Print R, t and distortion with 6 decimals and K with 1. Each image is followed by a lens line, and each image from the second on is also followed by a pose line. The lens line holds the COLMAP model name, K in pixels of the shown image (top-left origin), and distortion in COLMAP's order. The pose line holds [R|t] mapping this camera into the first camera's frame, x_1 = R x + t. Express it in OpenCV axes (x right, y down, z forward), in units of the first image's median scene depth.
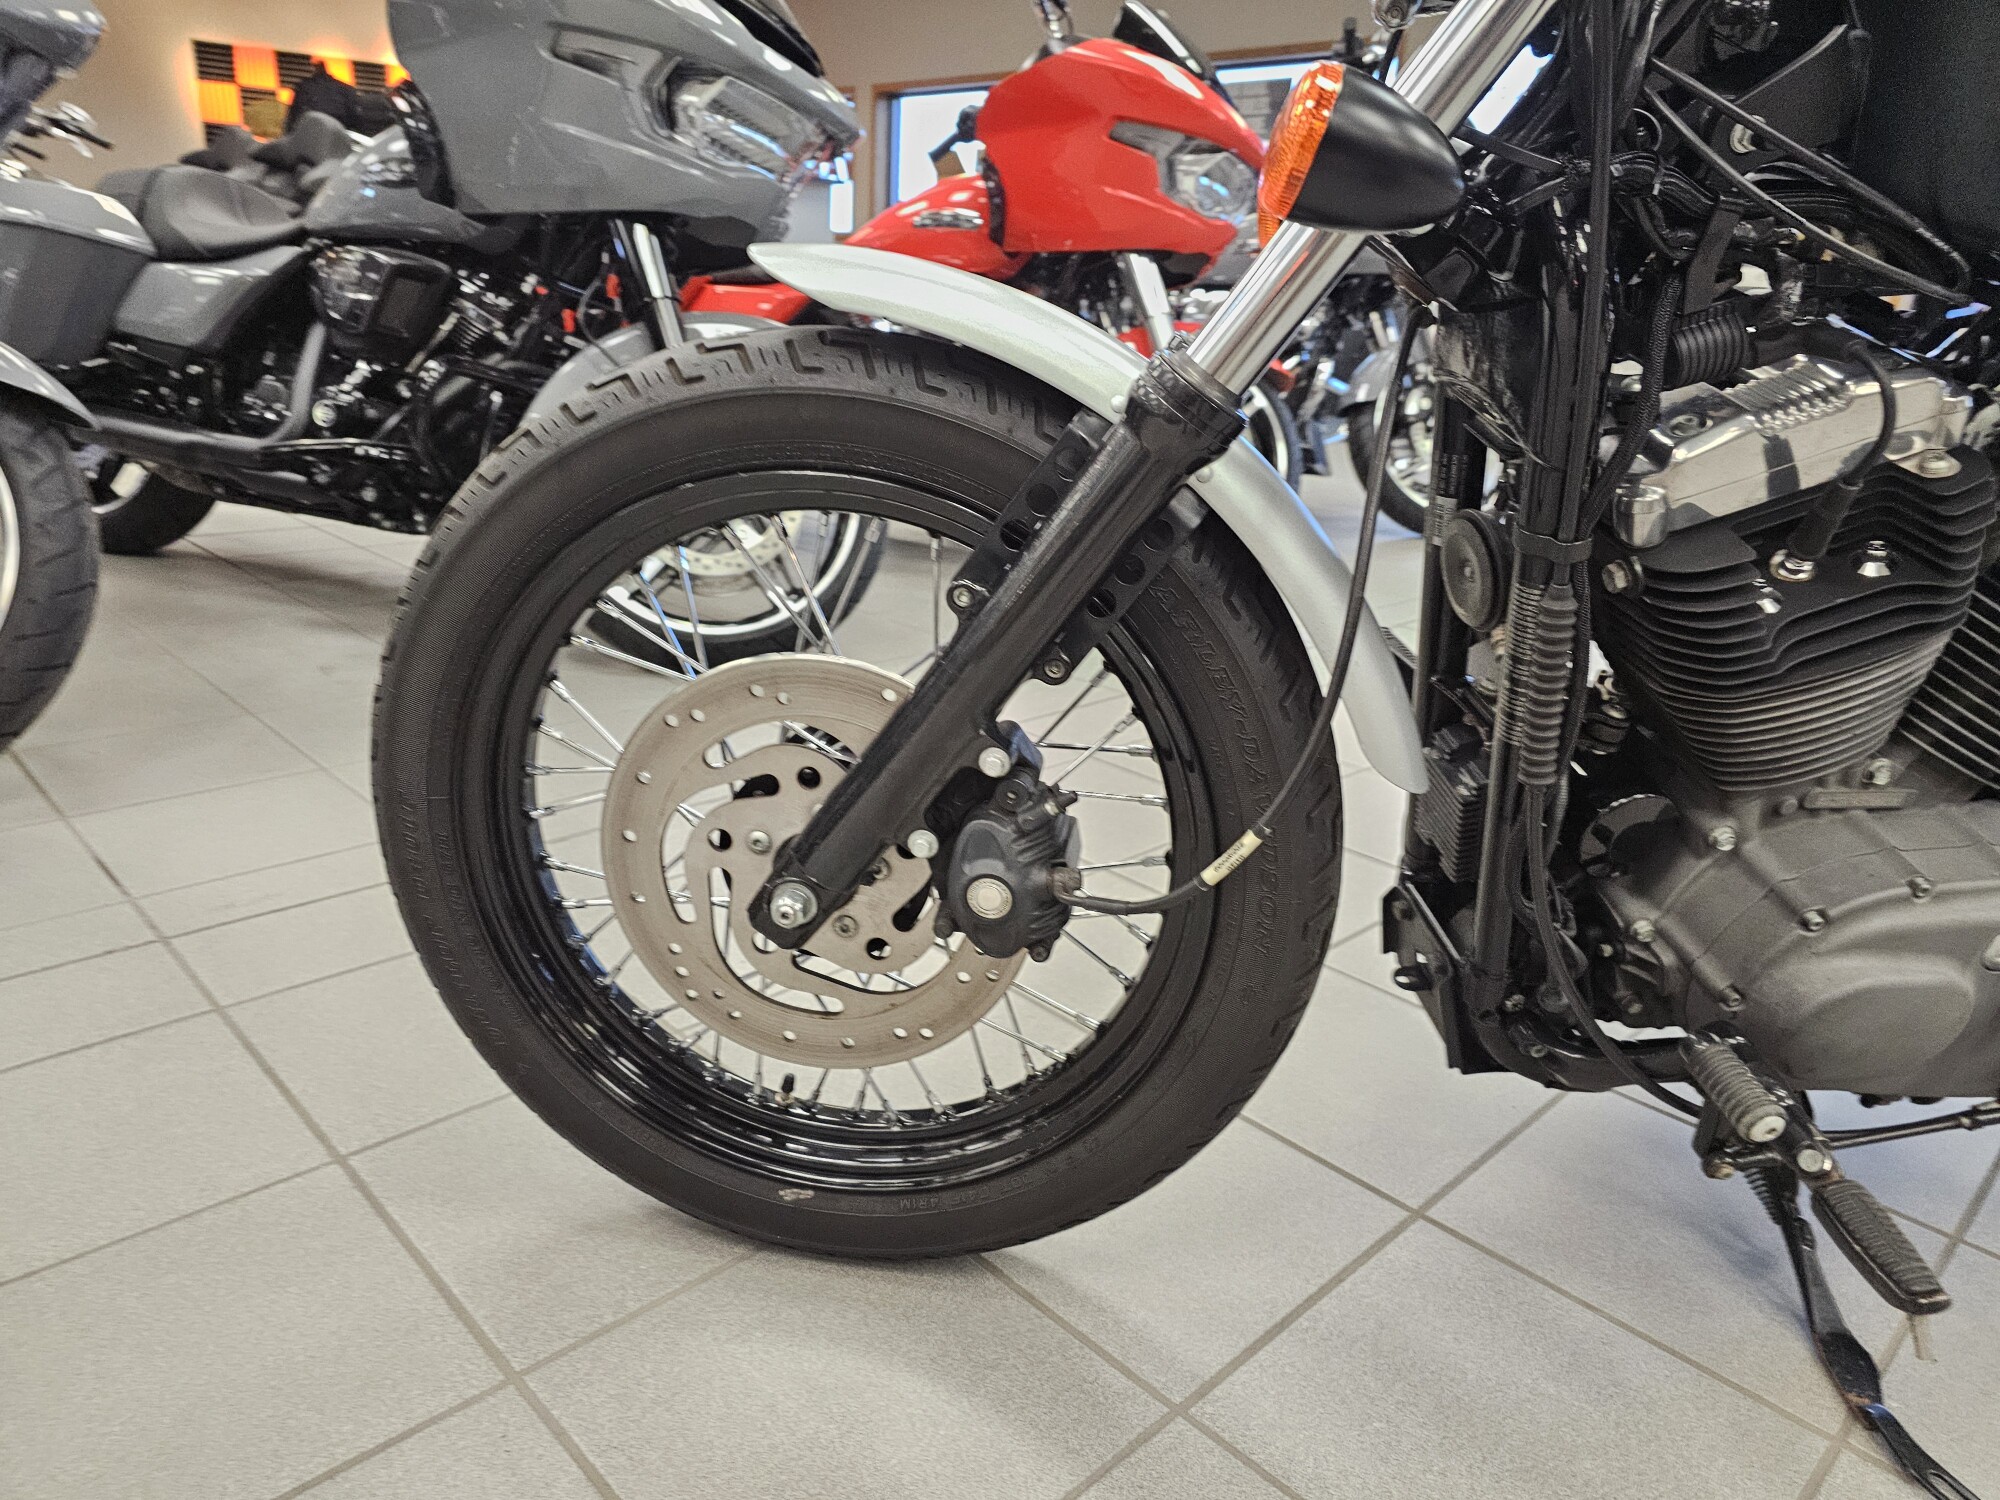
lens RADIAL K [[1340.9, 0, 1009.2], [0, 1340.9, 731.1], [0, 0, 1]] dist [0.043548, -0.040883]
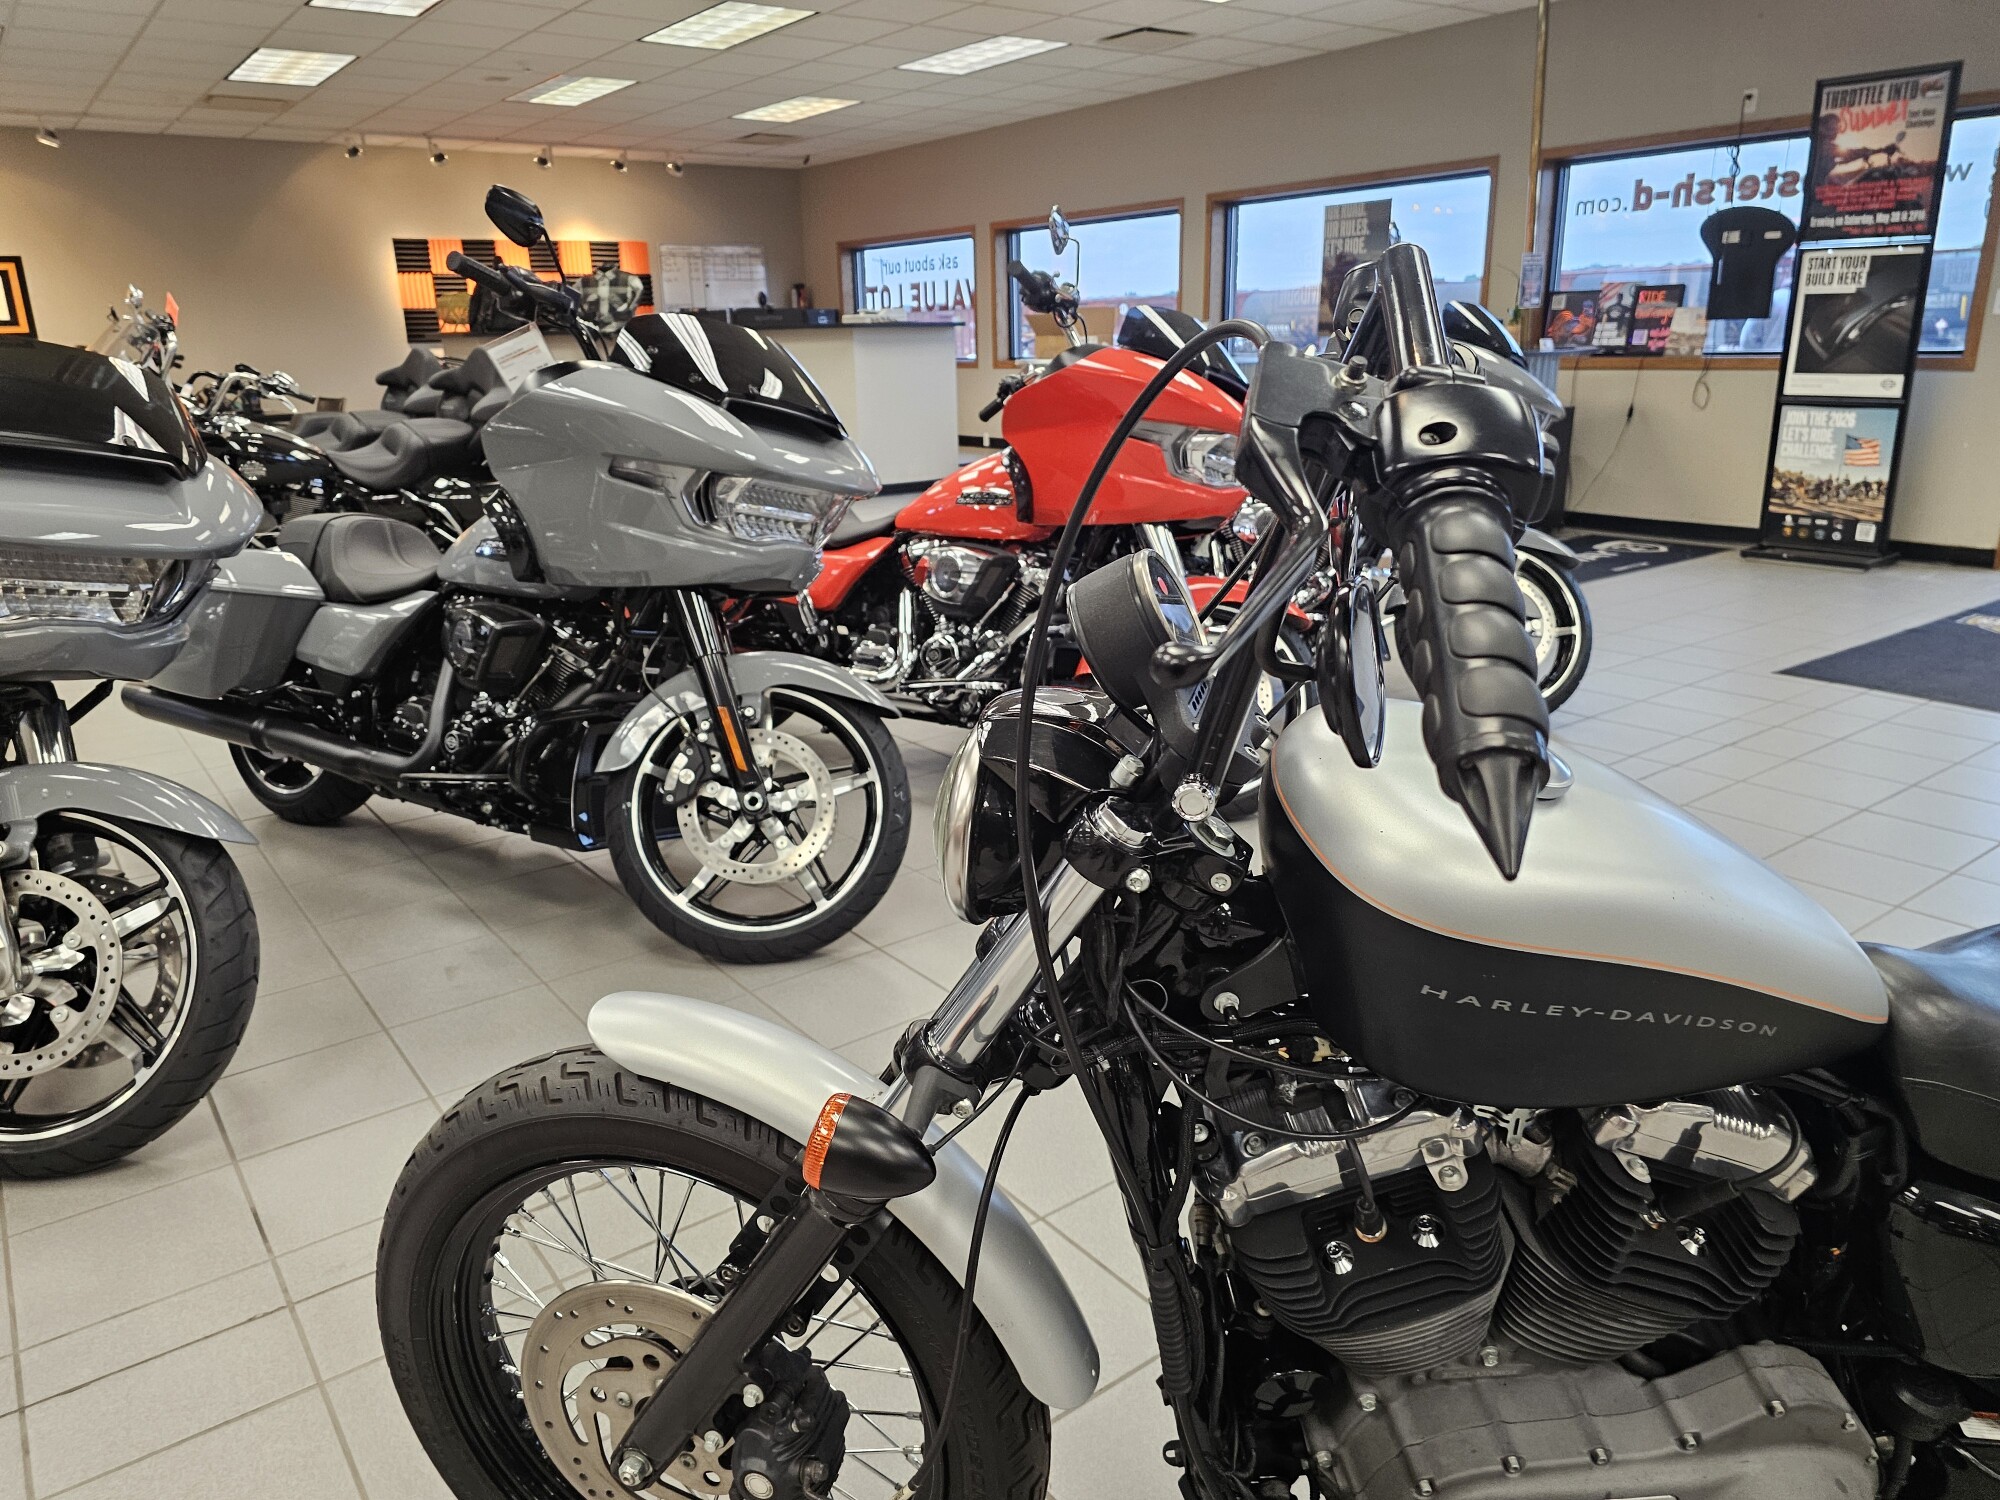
lens RADIAL K [[1340.9, 0, 975.9], [0, 1340.9, 743.1], [0, 0, 1]] dist [0.043548, -0.040883]
pose [[0.987593, -0.034459, -0.153210, 0.149388], [0.030394, 0.999123, -0.028794, -0.198287], [0.154068, 0.023780, 0.987774, -0.122591]]
